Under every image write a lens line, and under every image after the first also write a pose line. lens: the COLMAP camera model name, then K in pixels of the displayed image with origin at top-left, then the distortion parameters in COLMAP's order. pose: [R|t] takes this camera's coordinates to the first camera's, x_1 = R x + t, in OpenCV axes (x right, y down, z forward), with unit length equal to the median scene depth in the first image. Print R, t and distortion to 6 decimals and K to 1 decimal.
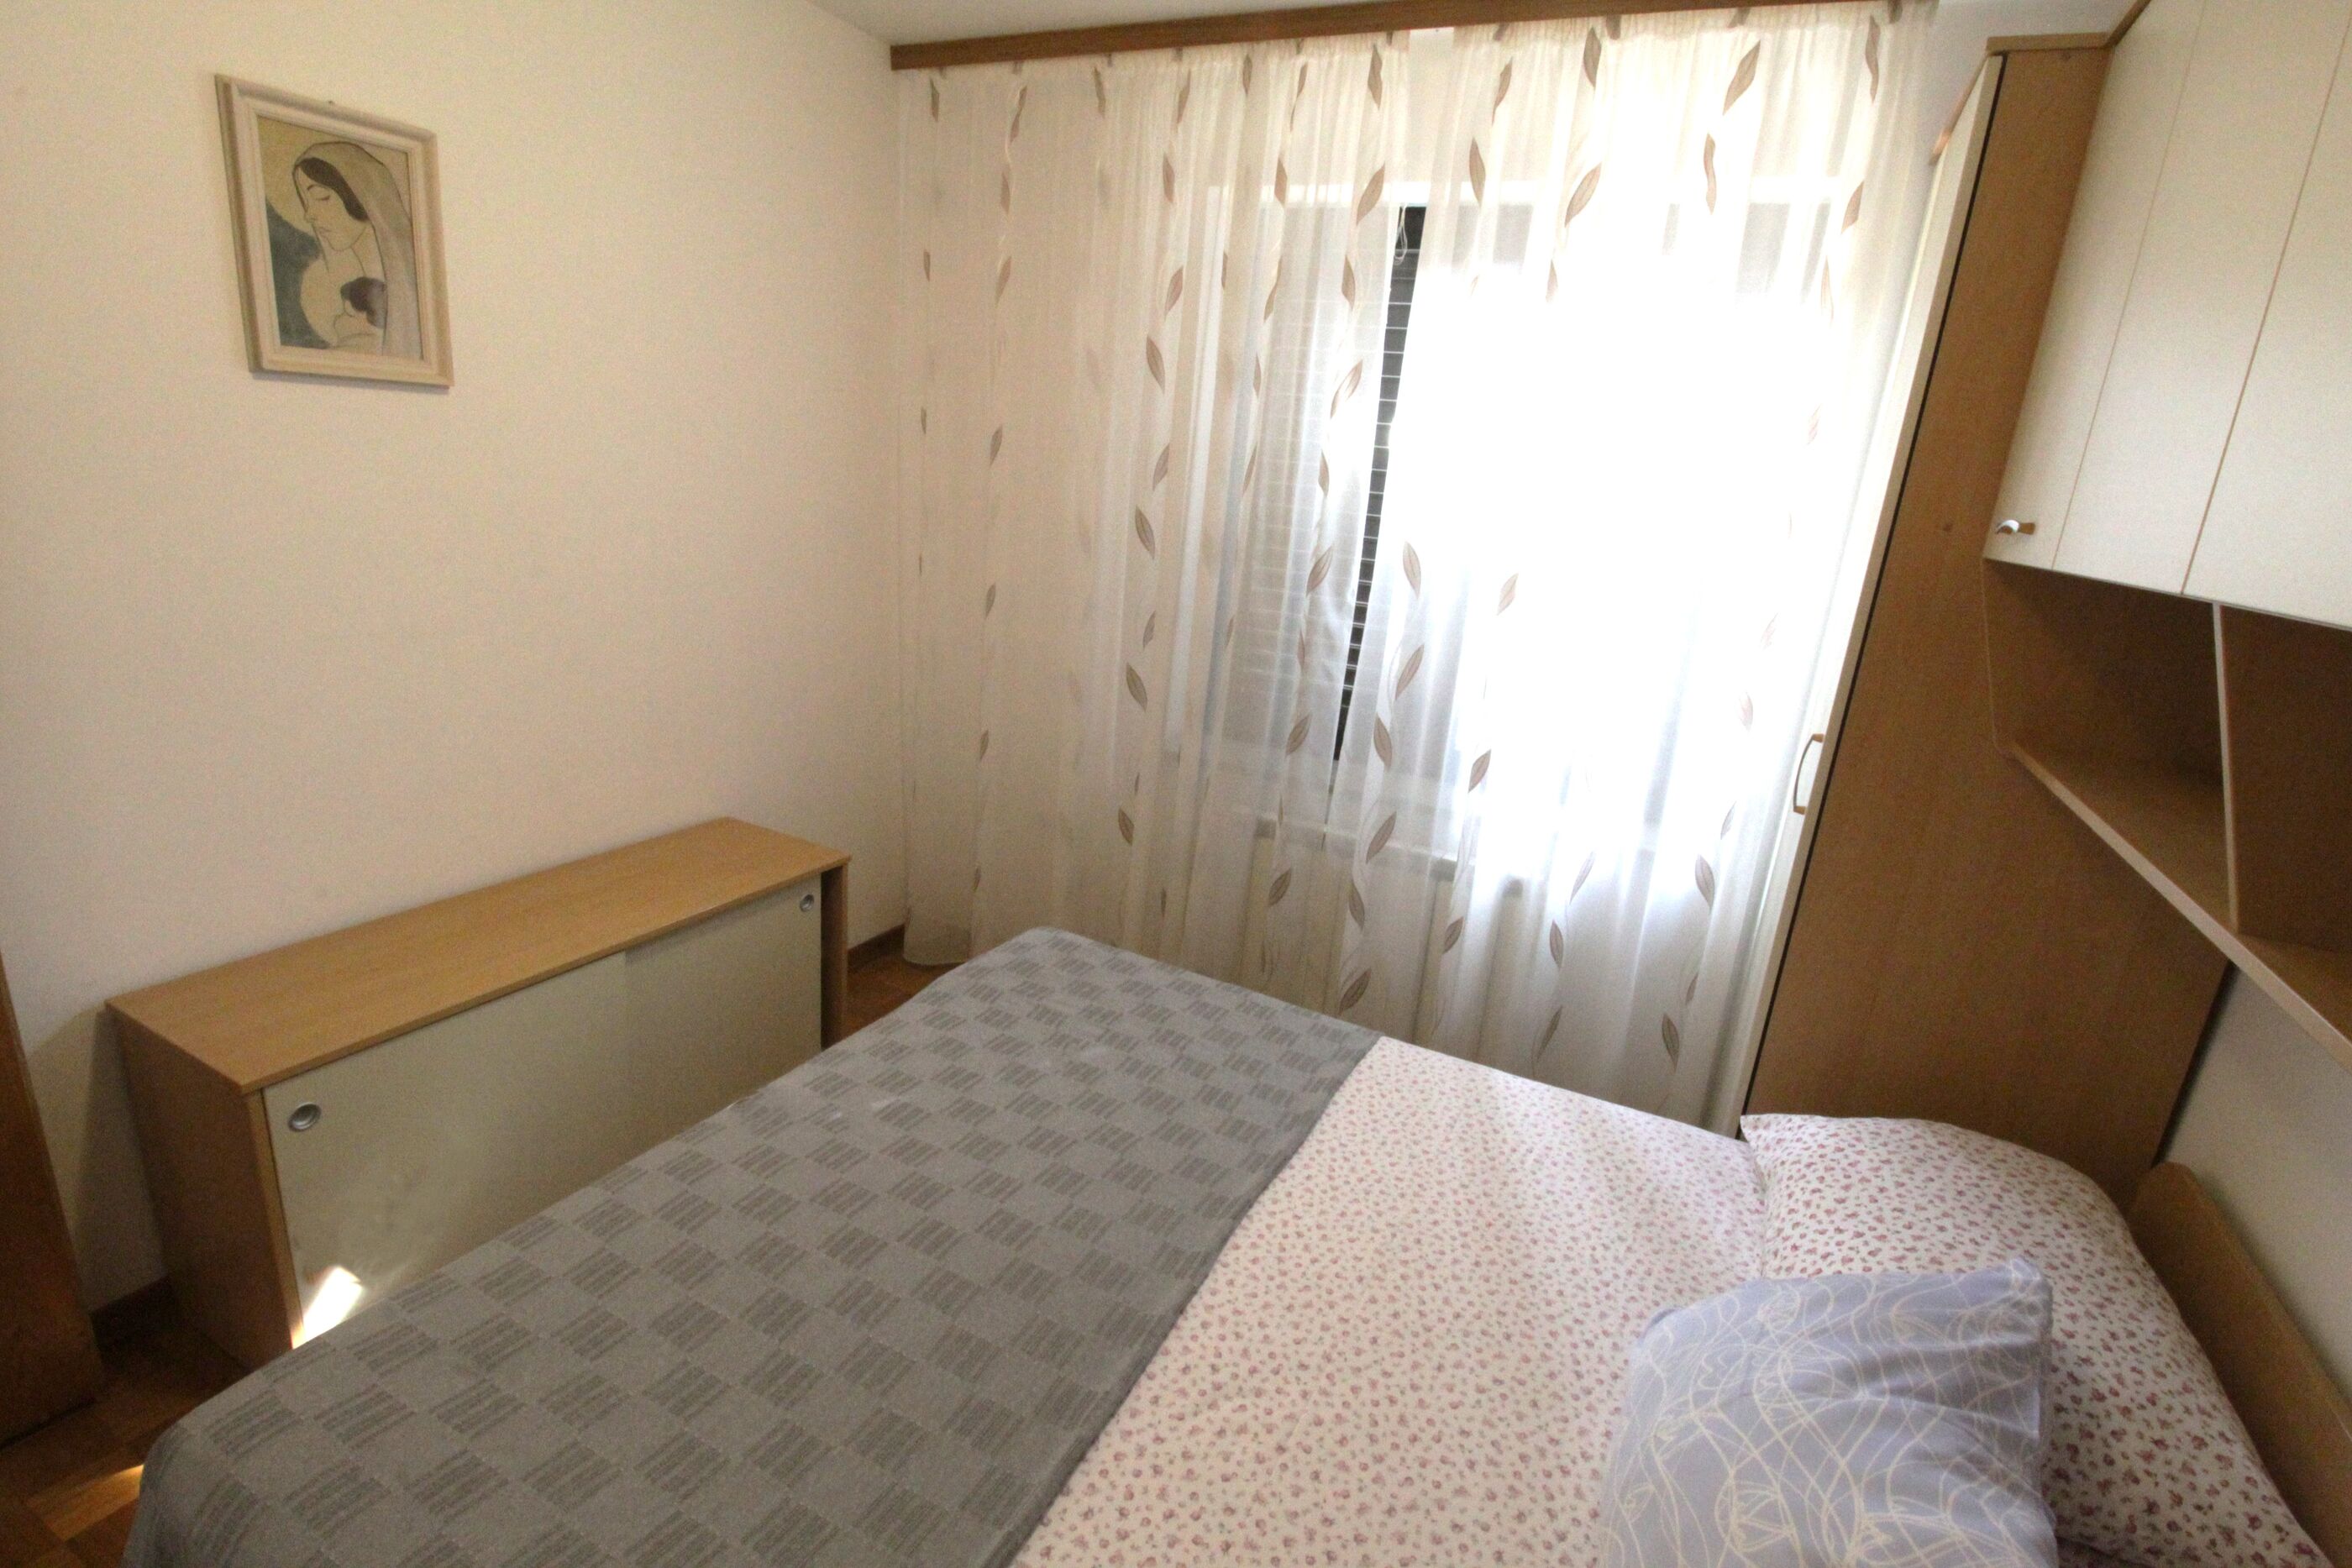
lens RADIAL K [[1108.4, 0, 1203.7], [0, 1108.4, 778.9], [0, 0, 1]] dist [0.000831, -0.013043]
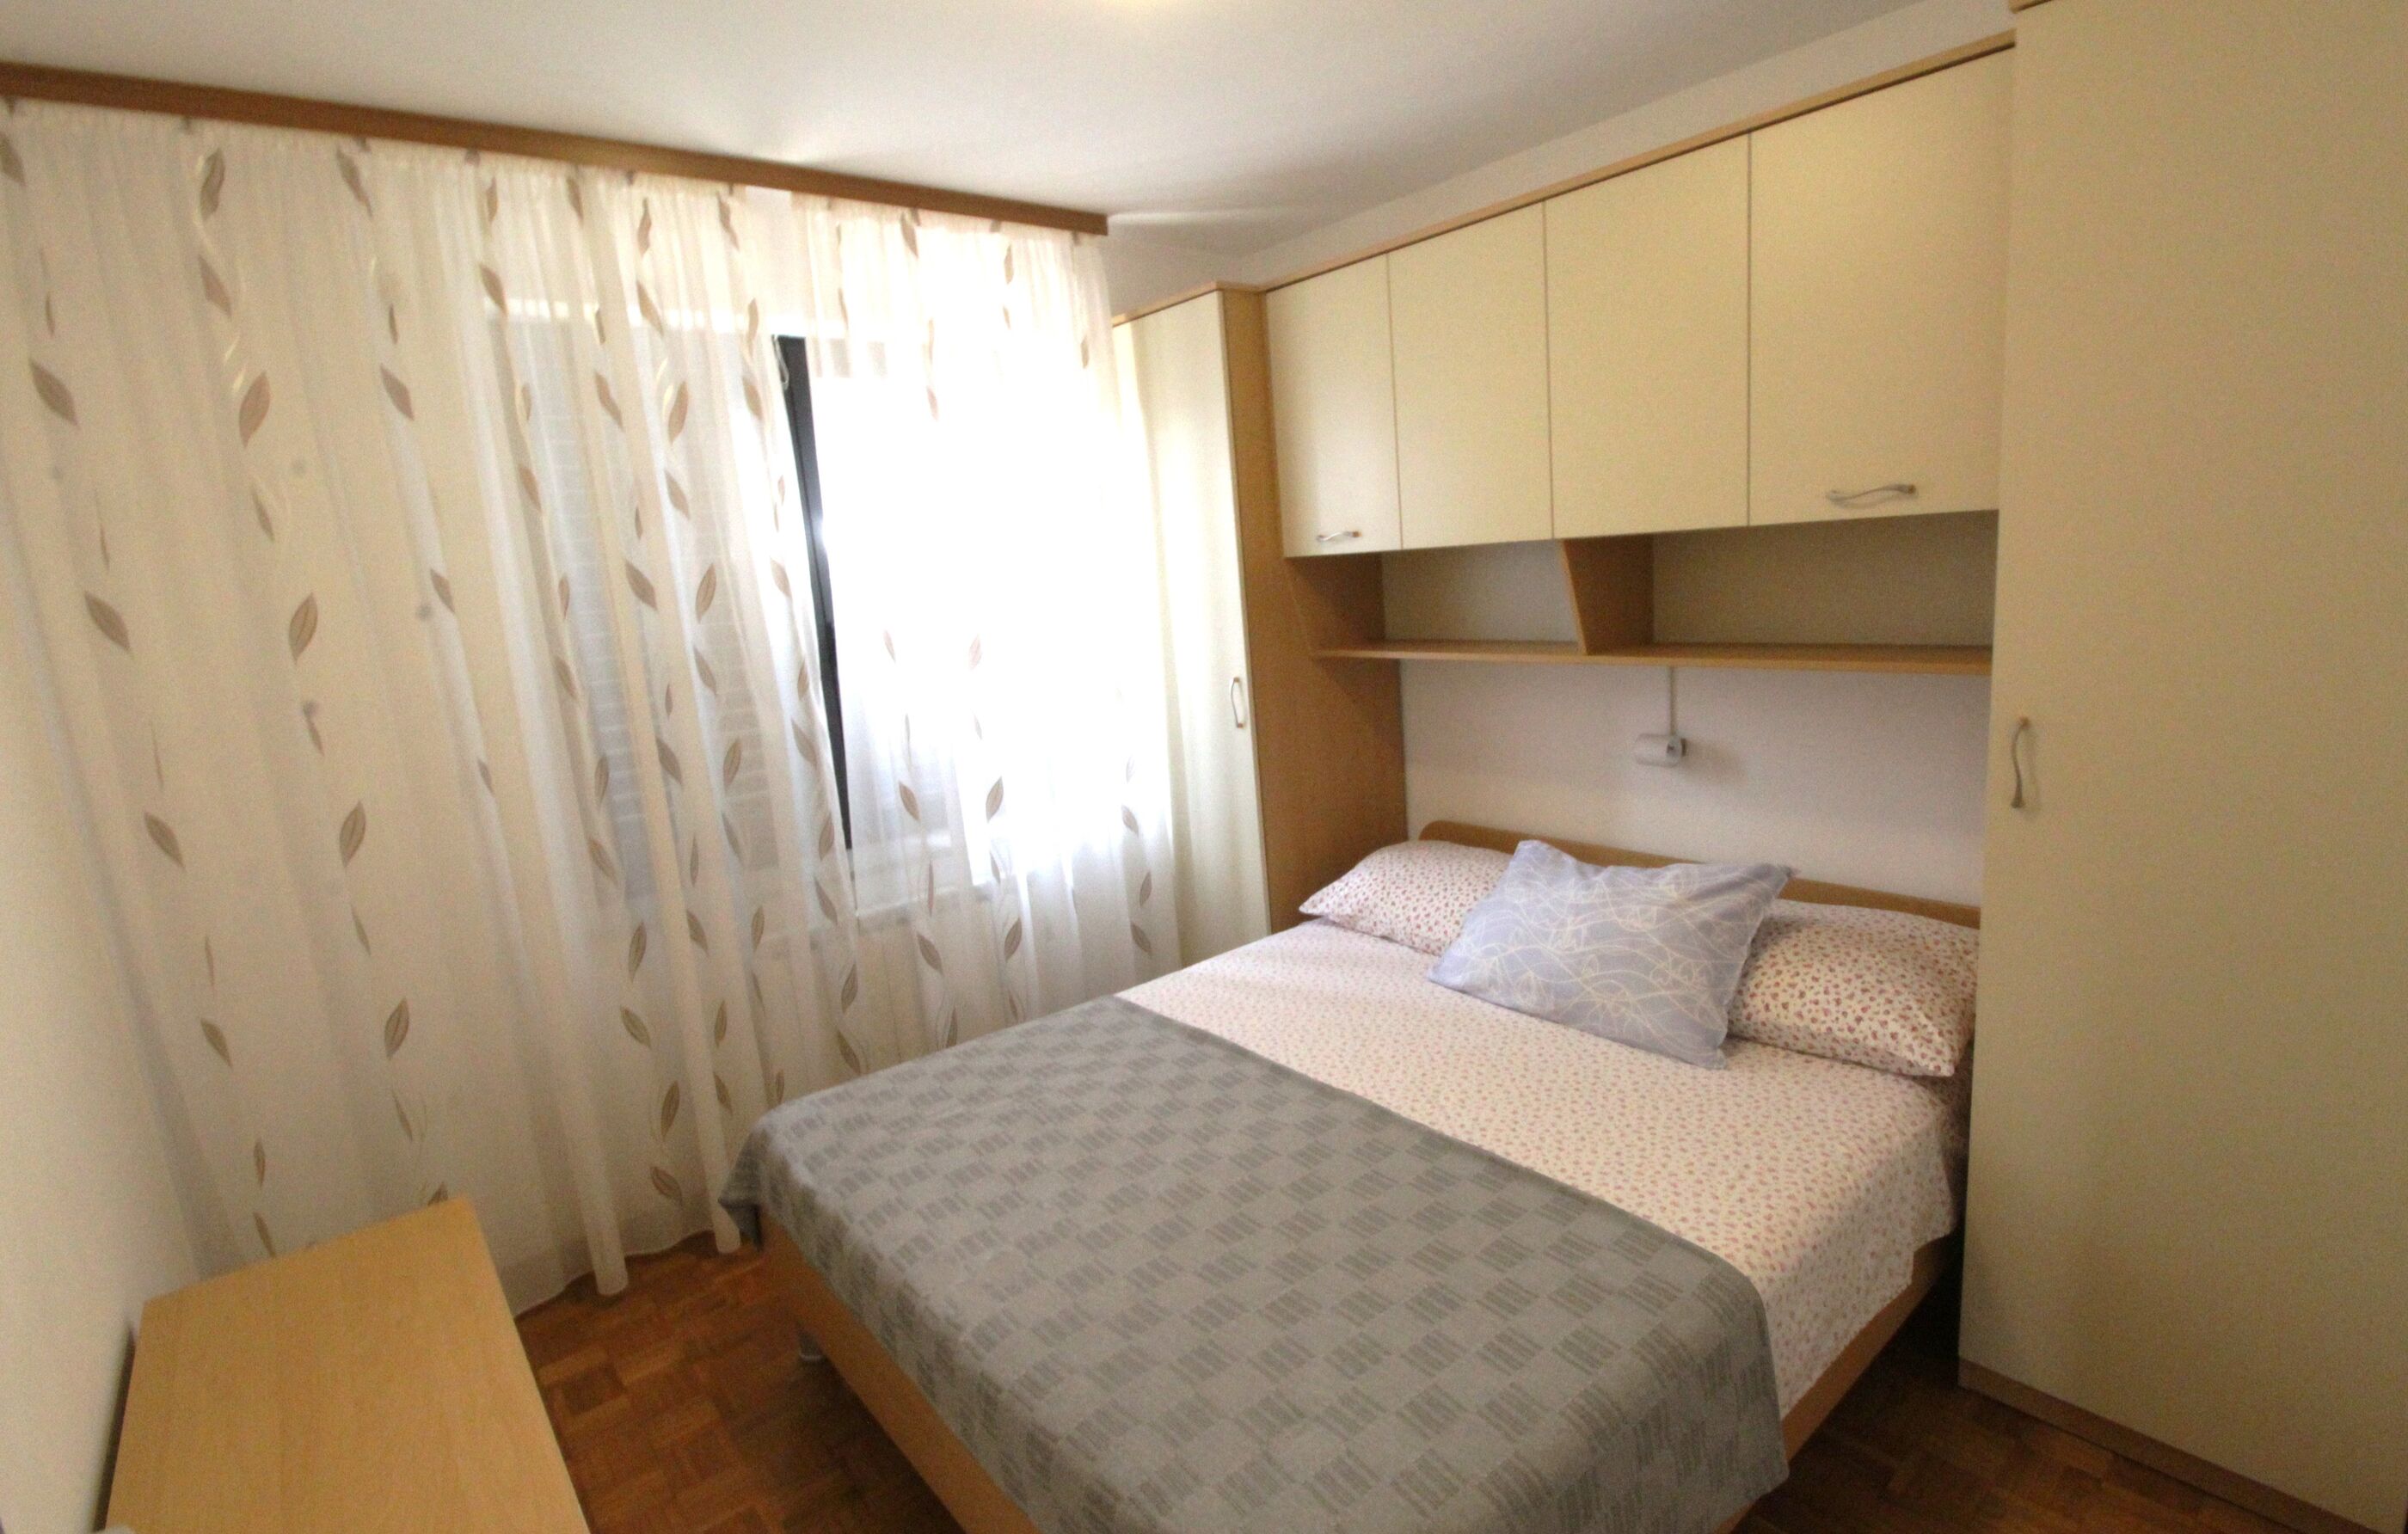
lens RADIAL K [[1139.2, 0, 1264.7], [0, 1139.2, 769.9], [0, 0, 1]] dist [-0.000798, -0.009759]
pose [[0.381315, -0.289204, 0.878043, -0.866314], [0.357096, 0.922163, 0.148657, -0.136870], [-0.852691, 0.256860, 0.454908, 0.213216]]
